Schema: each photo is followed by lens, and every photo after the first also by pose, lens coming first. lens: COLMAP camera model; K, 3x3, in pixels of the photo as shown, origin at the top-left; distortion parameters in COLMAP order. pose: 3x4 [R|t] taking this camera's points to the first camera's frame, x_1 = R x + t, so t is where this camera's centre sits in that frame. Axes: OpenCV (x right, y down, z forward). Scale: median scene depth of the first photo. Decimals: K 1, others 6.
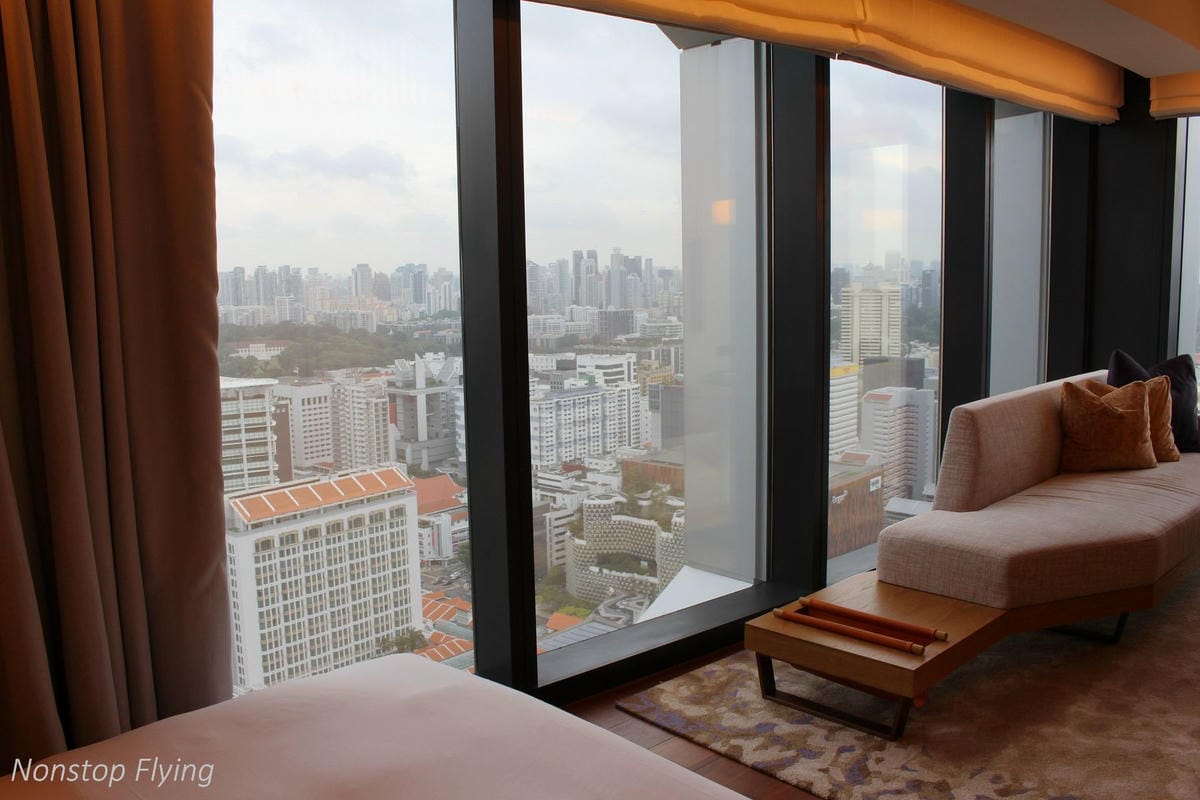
lens RADIAL K [[1020.7, 0, 586.4], [0, 1020.7, 398.7], [0, 0, 1]] dist [-0.159444, 0.136665]
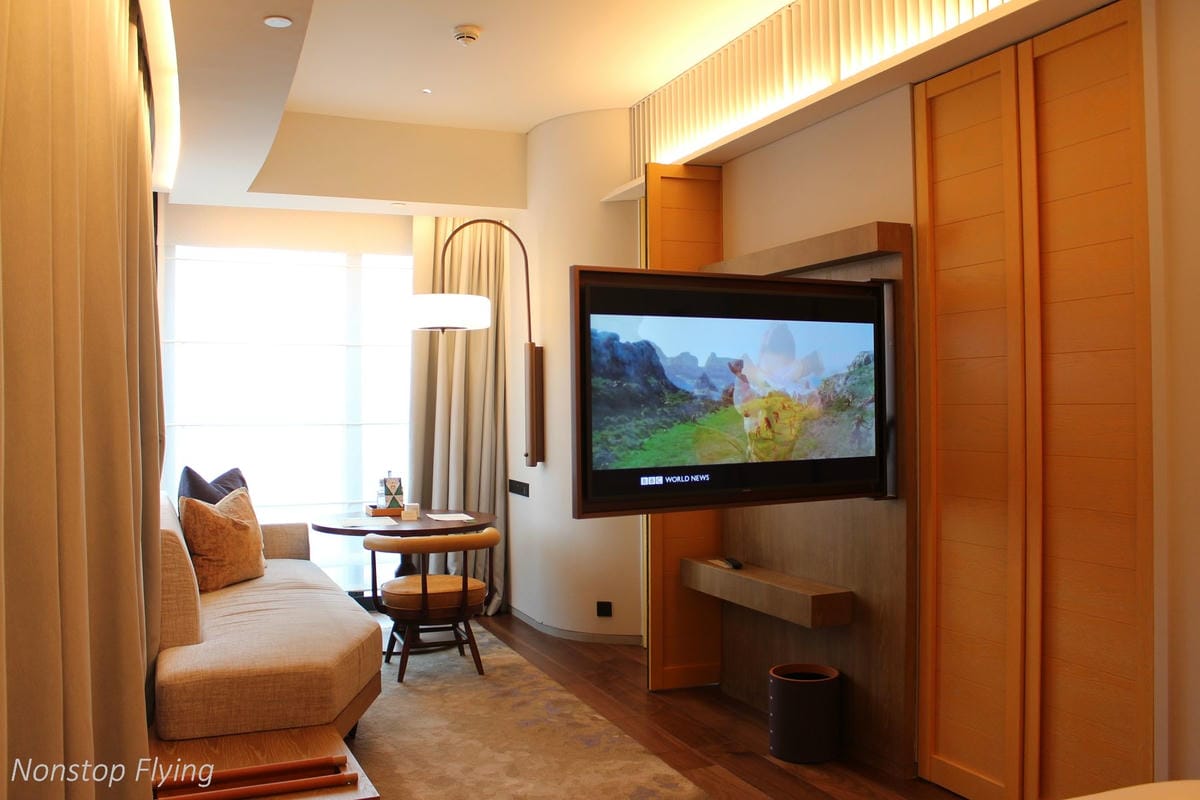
lens RADIAL K [[1020.7, 0, 586.4], [0, 1020.7, 398.7], [0, 0, 1]] dist [-0.159444, 0.136665]
pose [[0.345237, 0.019894, 0.938305, -0.386712], [0.123686, 0.990091, -0.066501, -0.000570], [-0.930330, 0.139014, 0.339355, 0.401230]]
